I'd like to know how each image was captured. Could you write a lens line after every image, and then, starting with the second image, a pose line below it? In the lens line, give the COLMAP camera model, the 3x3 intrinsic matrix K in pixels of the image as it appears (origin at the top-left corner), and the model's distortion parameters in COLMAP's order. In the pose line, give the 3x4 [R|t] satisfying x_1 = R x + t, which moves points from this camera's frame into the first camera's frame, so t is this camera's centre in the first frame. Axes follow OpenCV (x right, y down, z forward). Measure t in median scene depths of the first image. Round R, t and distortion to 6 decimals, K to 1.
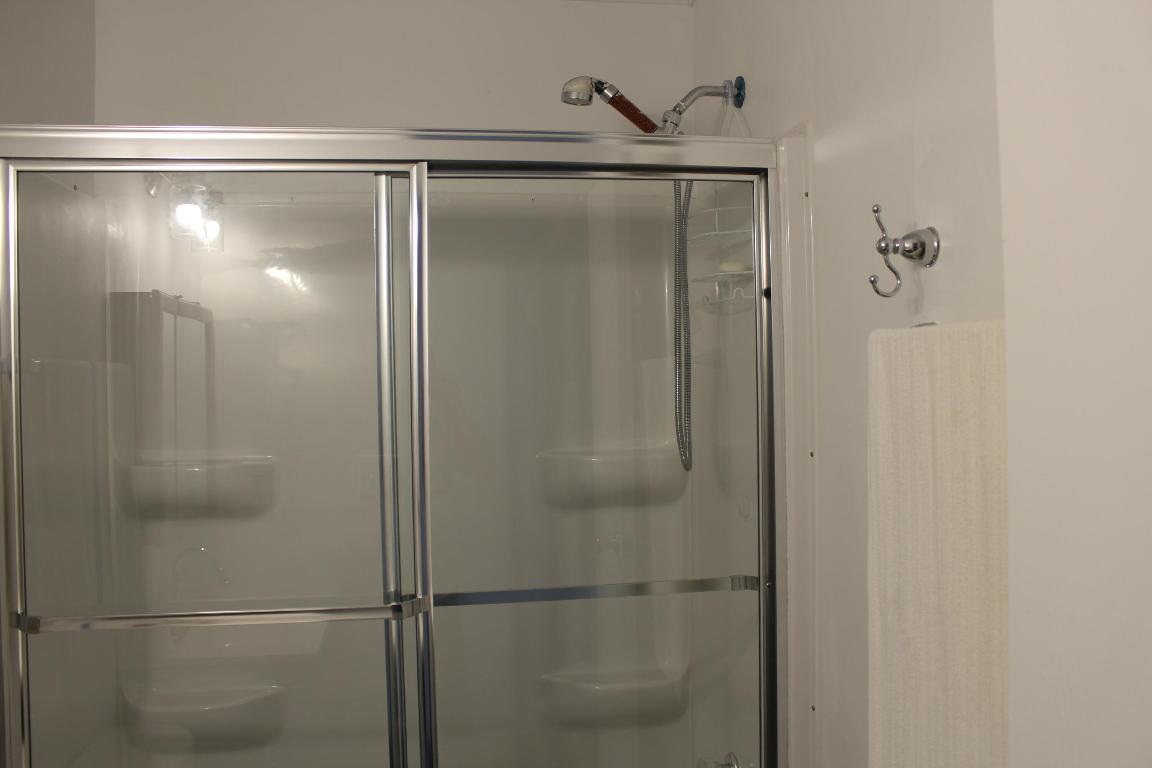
lens RADIAL K [[969.6, 0, 576.0], [0, 969.6, 384.0], [0, 0, 1]] dist [-0.169173, 0.181790]
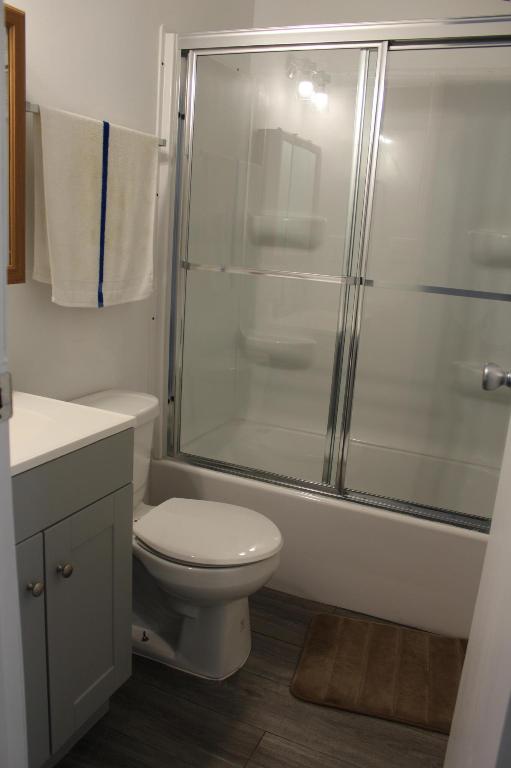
lens RADIAL K [[646.4, 0, 251.8], [0, 646.4, 380.2], [0, 0, 1]] dist [-0.169173, 0.181790]
pose [[0.841278, 0.195124, -0.504160, 0.262032], [-0.080752, 0.967484, 0.239695, 0.097140], [0.534537, -0.160938, 0.829680, -0.170478]]
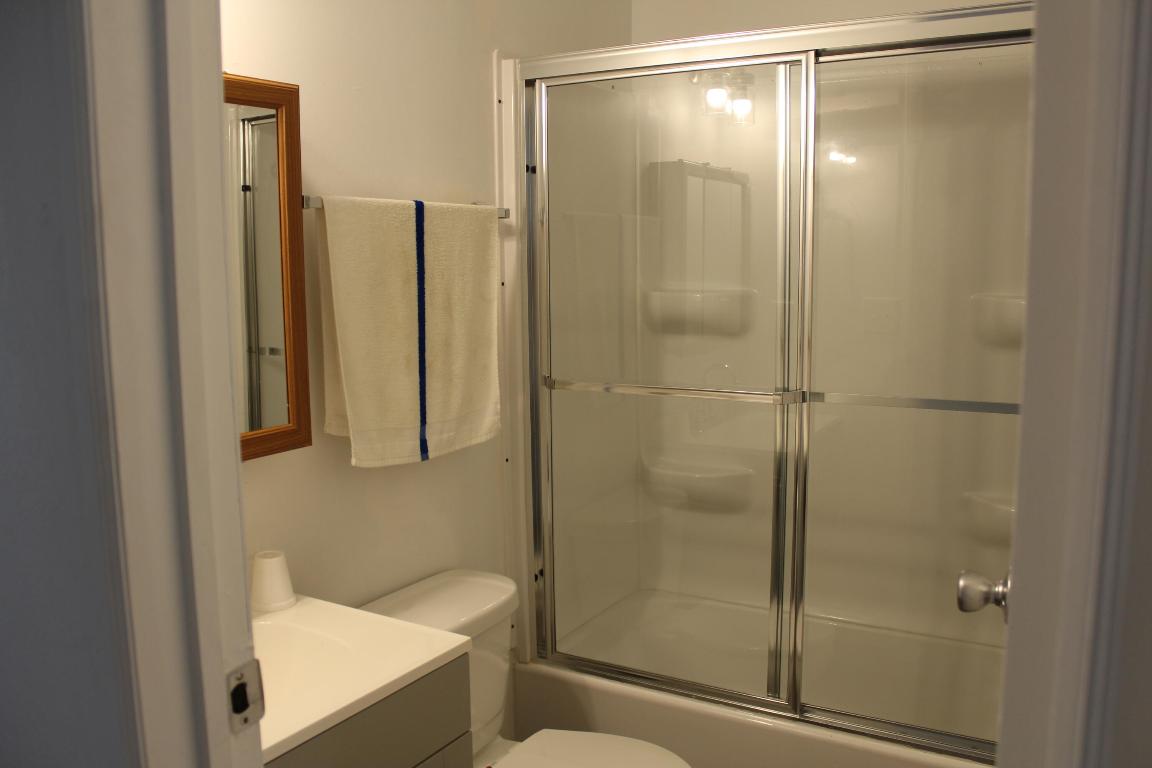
lens RADIAL K [[969.6, 0, 576.0], [0, 969.6, 384.0], [0, 0, 1]] dist [-0.169173, 0.181790]
pose [[0.784630, 0.092231, -0.613065, 0.300043], [-0.005637, 0.989892, 0.141708, 0.021139], [0.619939, -0.107733, 0.777219, -0.157434]]
